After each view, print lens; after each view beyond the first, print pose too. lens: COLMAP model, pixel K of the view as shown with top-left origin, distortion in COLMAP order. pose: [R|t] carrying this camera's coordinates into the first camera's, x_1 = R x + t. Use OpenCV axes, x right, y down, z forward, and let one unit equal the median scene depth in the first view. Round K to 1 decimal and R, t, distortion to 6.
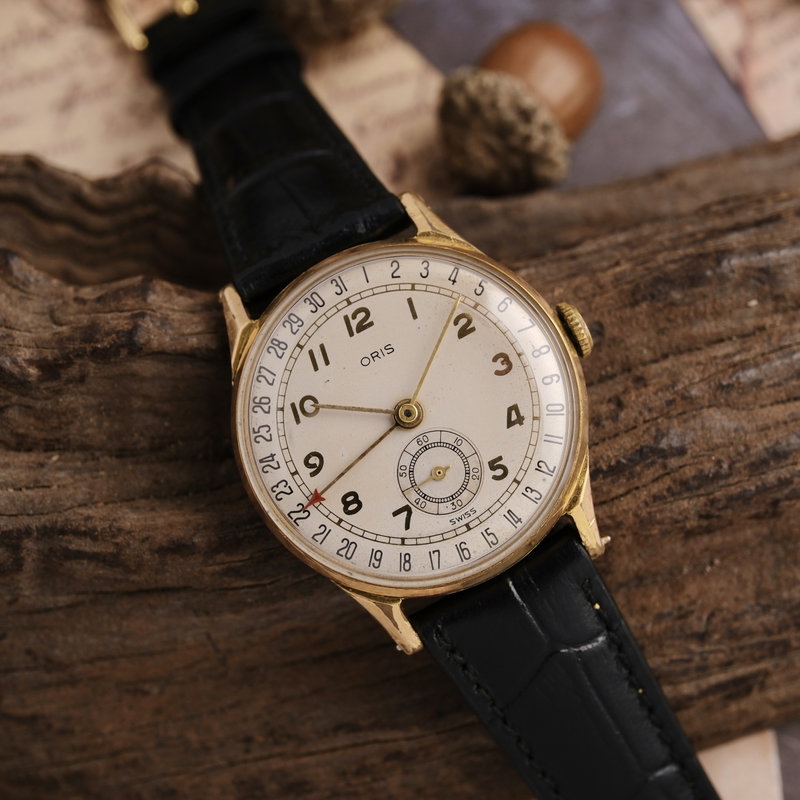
lens RADIAL K [[1454.9, 0, 400.4], [0, 1454.9, 403.0], [0, 0, 1]] dist [0.038198, 0.000000]
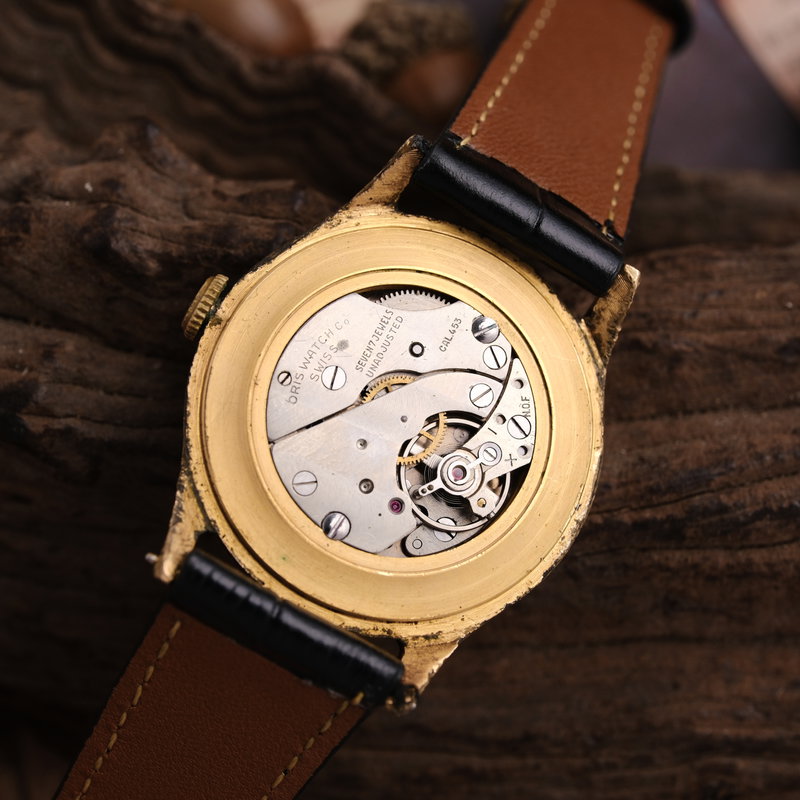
lens RADIAL K [[1454.9, 0, 400.3], [0, 1454.9, 401.2], [0, 0, 1]] dist [0.038198, 0.000000]
pose [[0.978212, 0.205167, -0.031761, -0.061485], [-0.203124, 0.977438, 0.057923, -0.022234], [0.042928, -0.050210, 0.997816, 0.130799]]
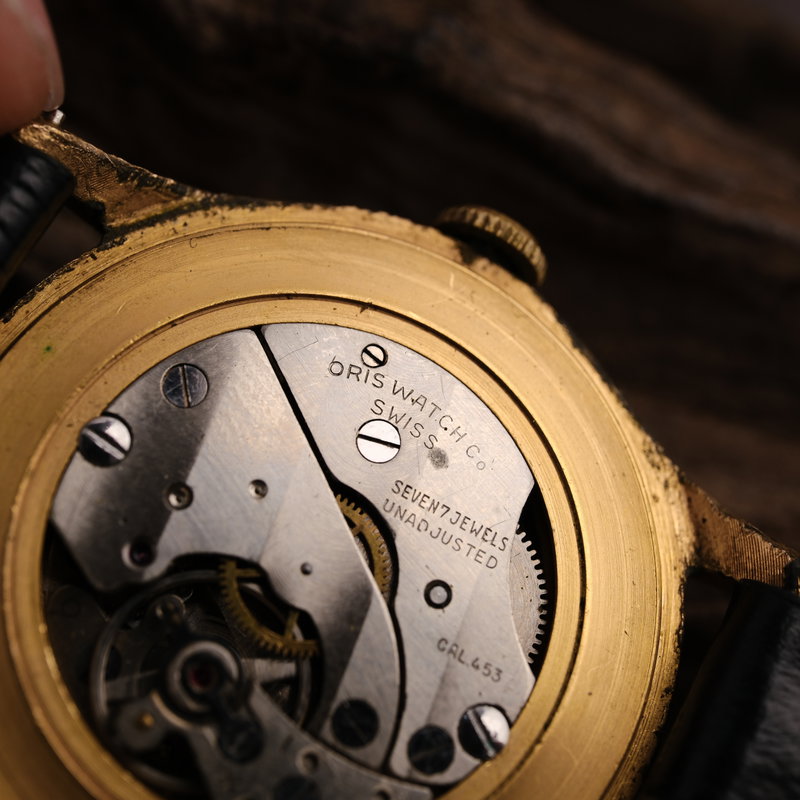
lens RADIAL K [[1454.9, 0, 397.6], [0, 1454.9, 429.7], [0, 0, 1]] dist [0.038198, 0.000000]
pose [[-0.161929, 0.876069, -0.454182, 0.104208], [-0.986022, -0.125341, 0.109774, -0.037874], [0.039242, 0.465609, 0.884120, 0.635353]]
